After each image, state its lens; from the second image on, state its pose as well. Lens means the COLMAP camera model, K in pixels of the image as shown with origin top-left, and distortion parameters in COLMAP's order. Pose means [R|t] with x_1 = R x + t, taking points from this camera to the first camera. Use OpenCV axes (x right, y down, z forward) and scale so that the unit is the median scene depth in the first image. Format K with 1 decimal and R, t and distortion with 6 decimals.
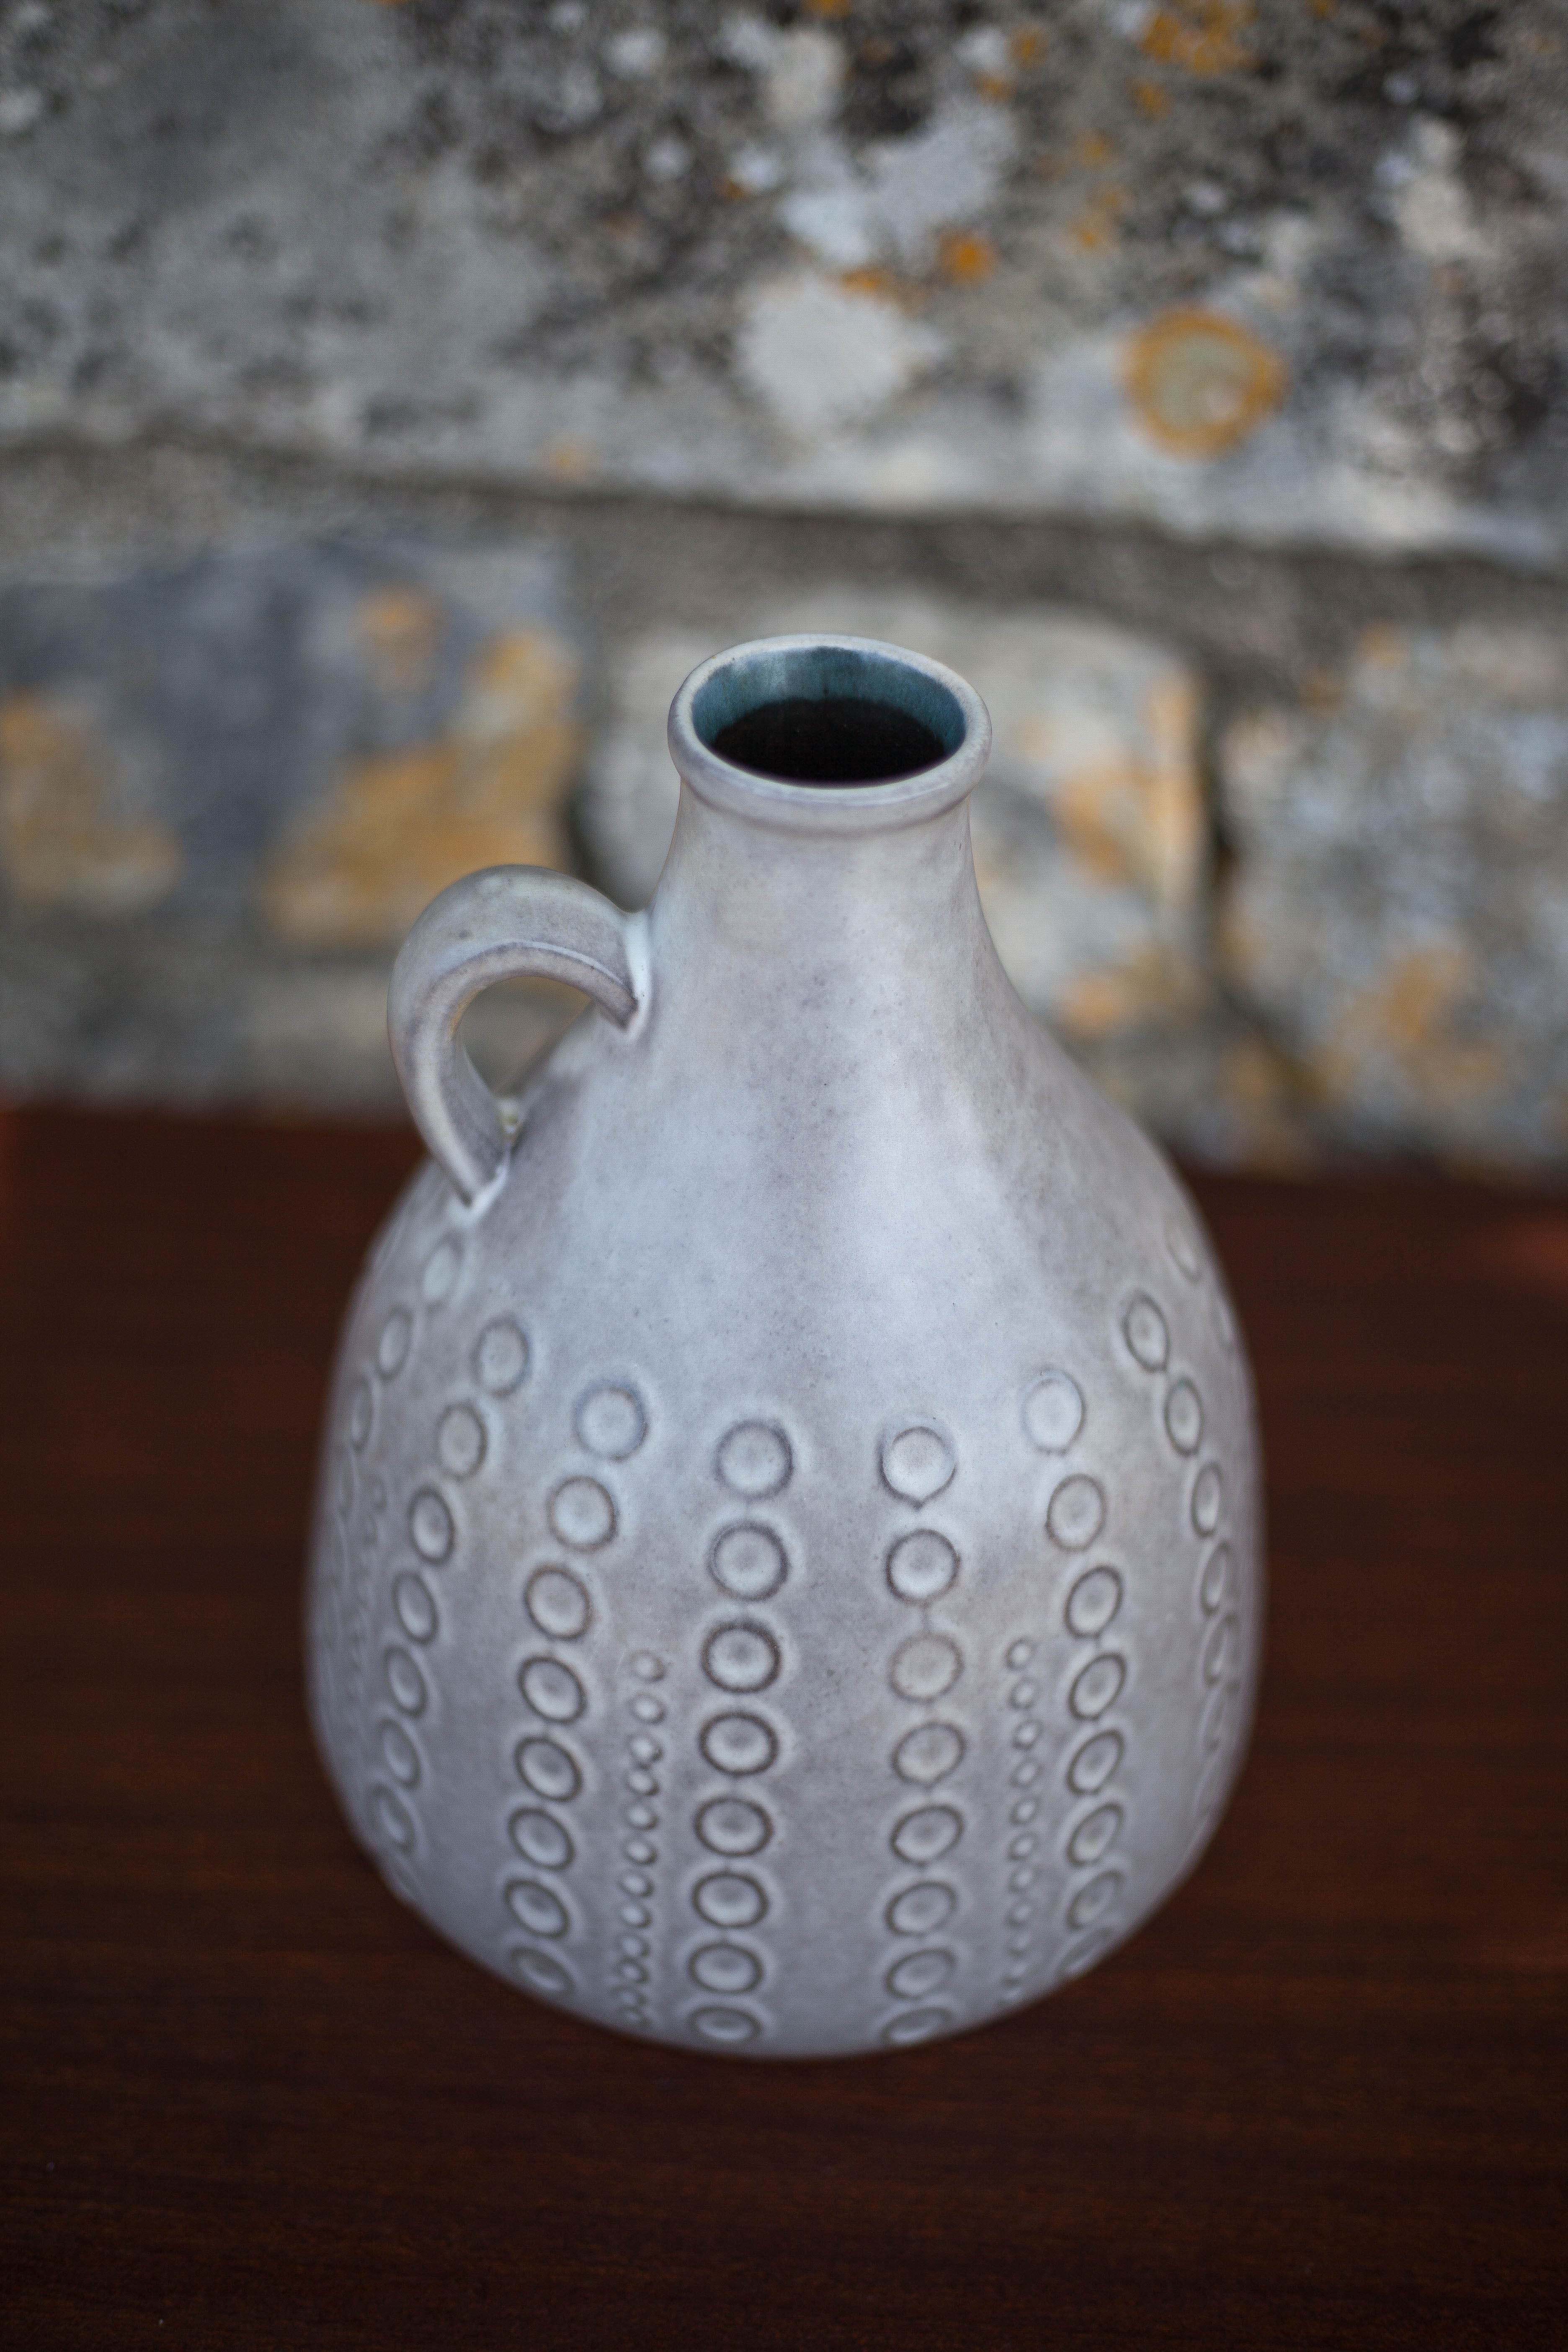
lens RADIAL K [[3466.9, 0, 797.6], [0, 3466.9, 1146.9], [0, 0, 1]] dist [-0.123808, -0.022449]
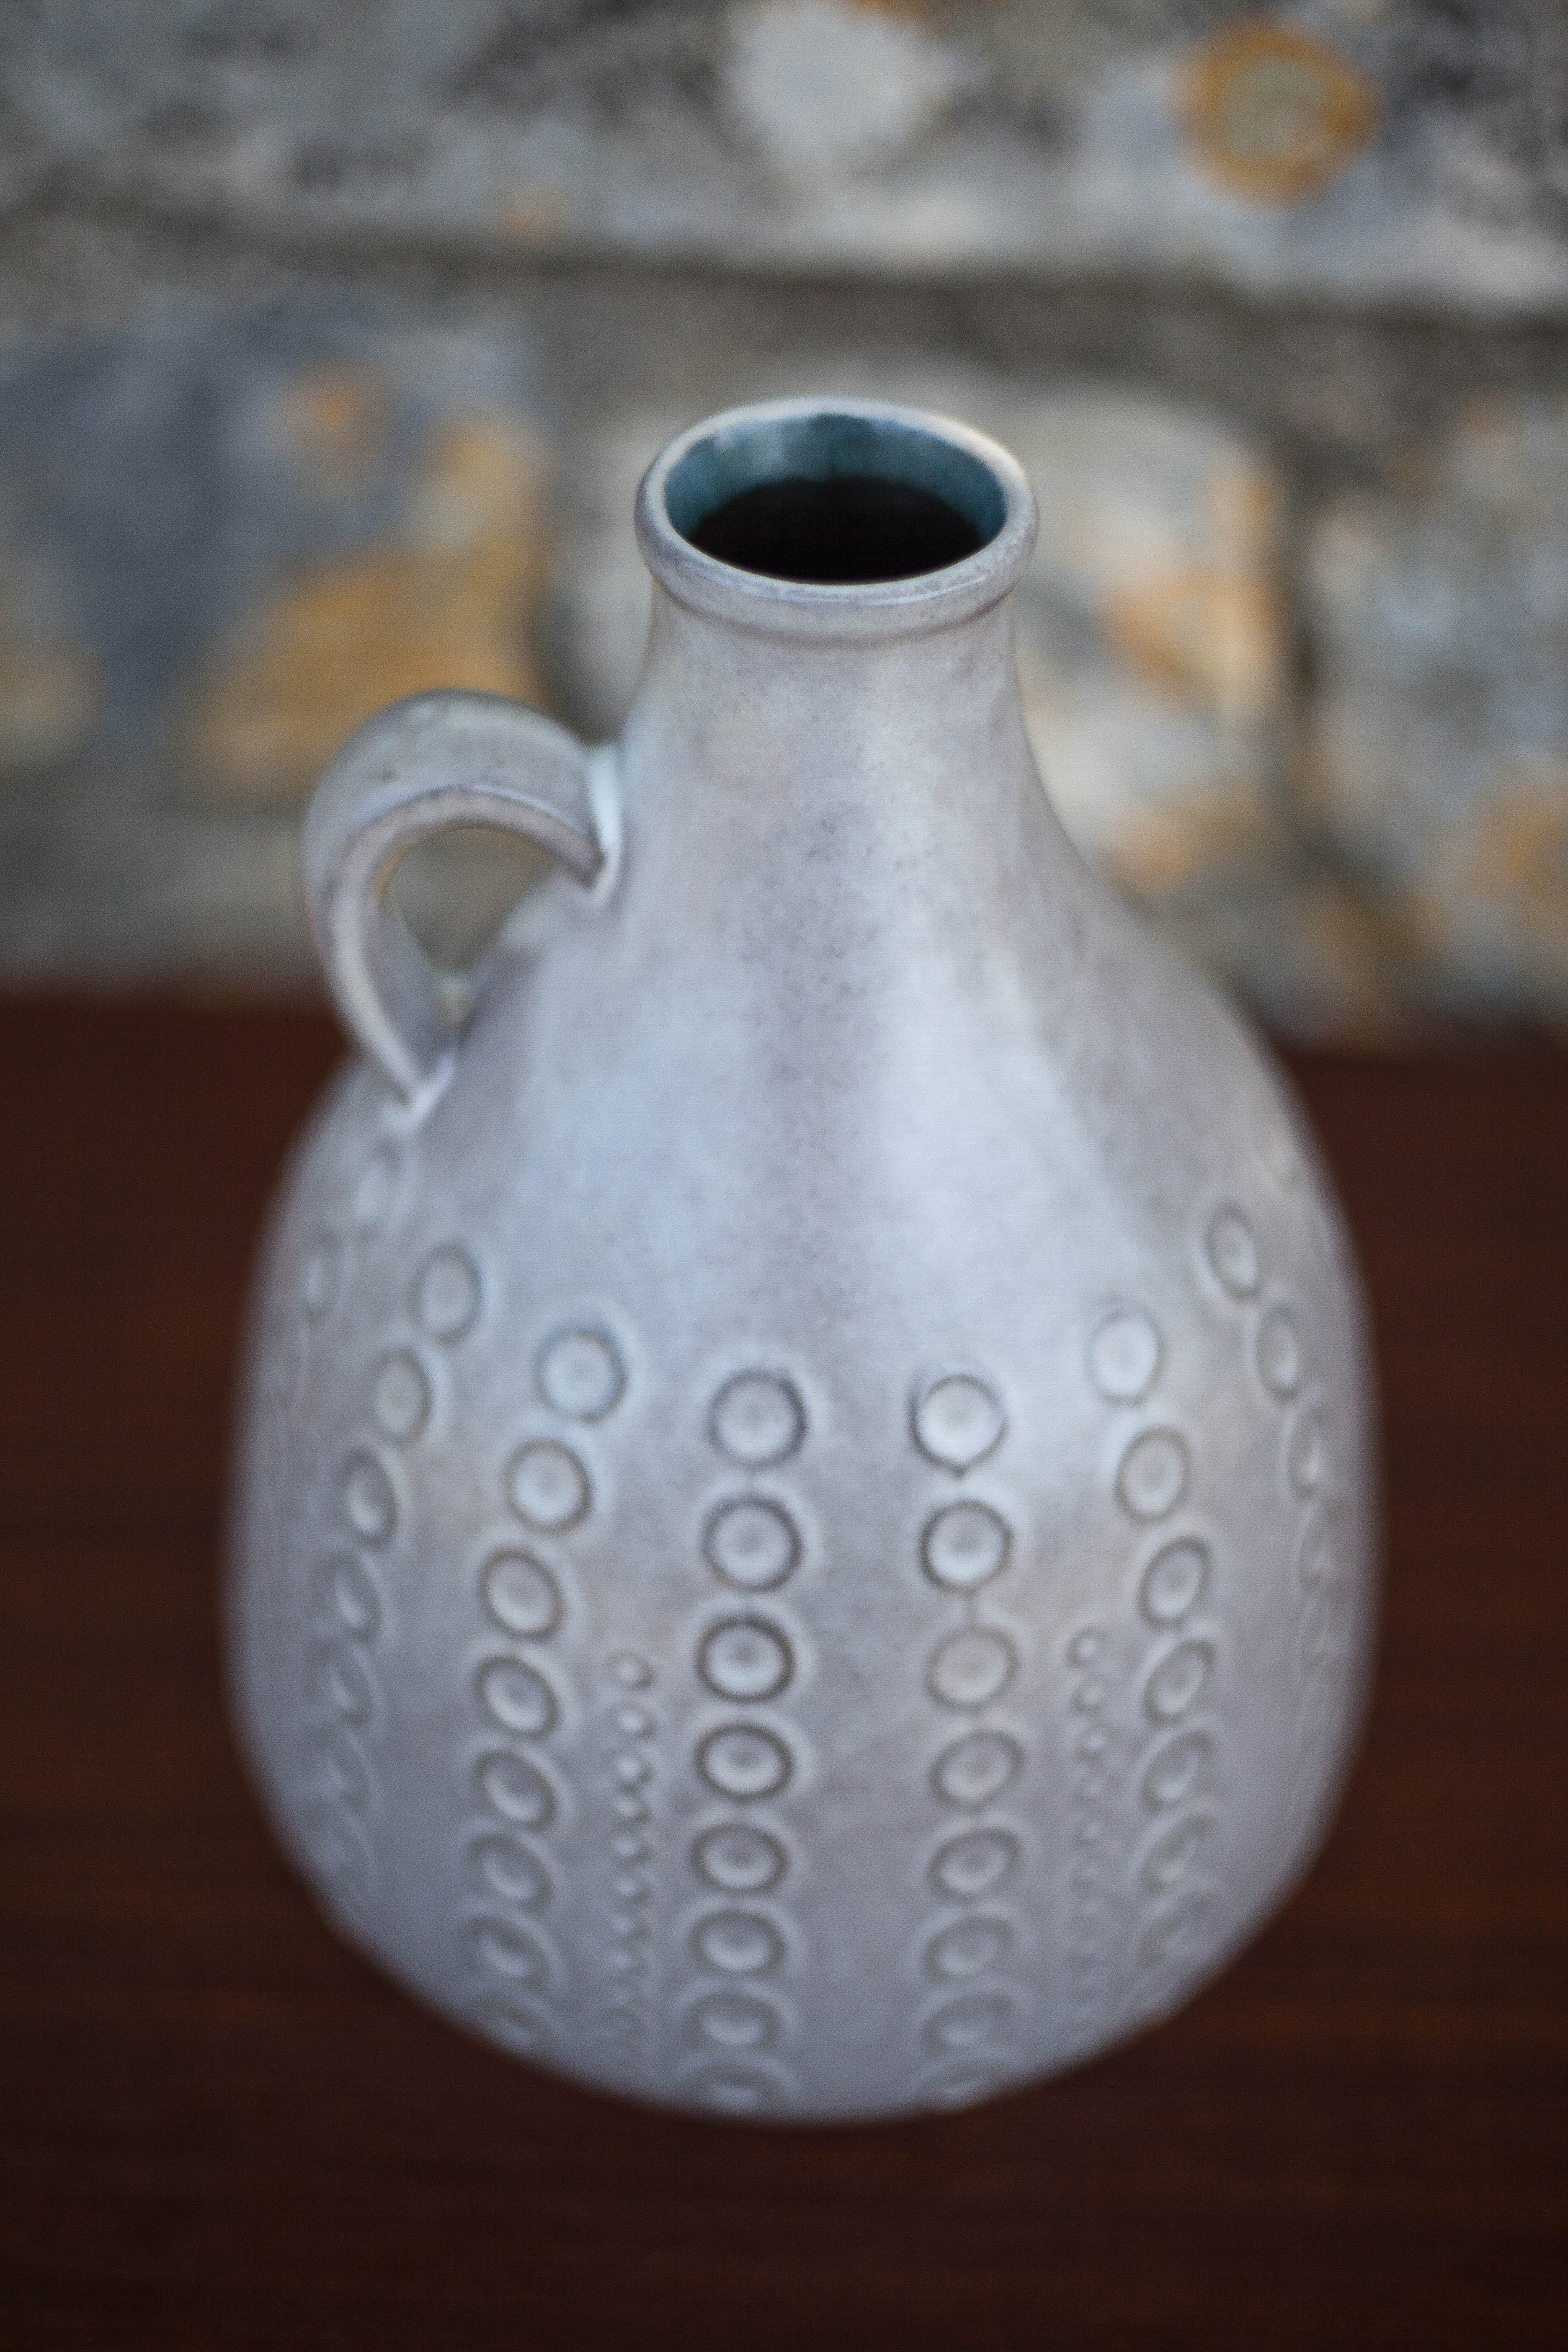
lens RADIAL K [[3466.9, 0, 797.6], [0, 3466.9, 1146.9], [0, 0, 1]] dist [-0.123808, -0.022449]
pose [[0.999850, -0.014634, -0.009231, 0.005246], [0.015046, 0.998818, 0.046220, -0.010498], [0.008544, -0.046352, 0.998889, 0.187376]]
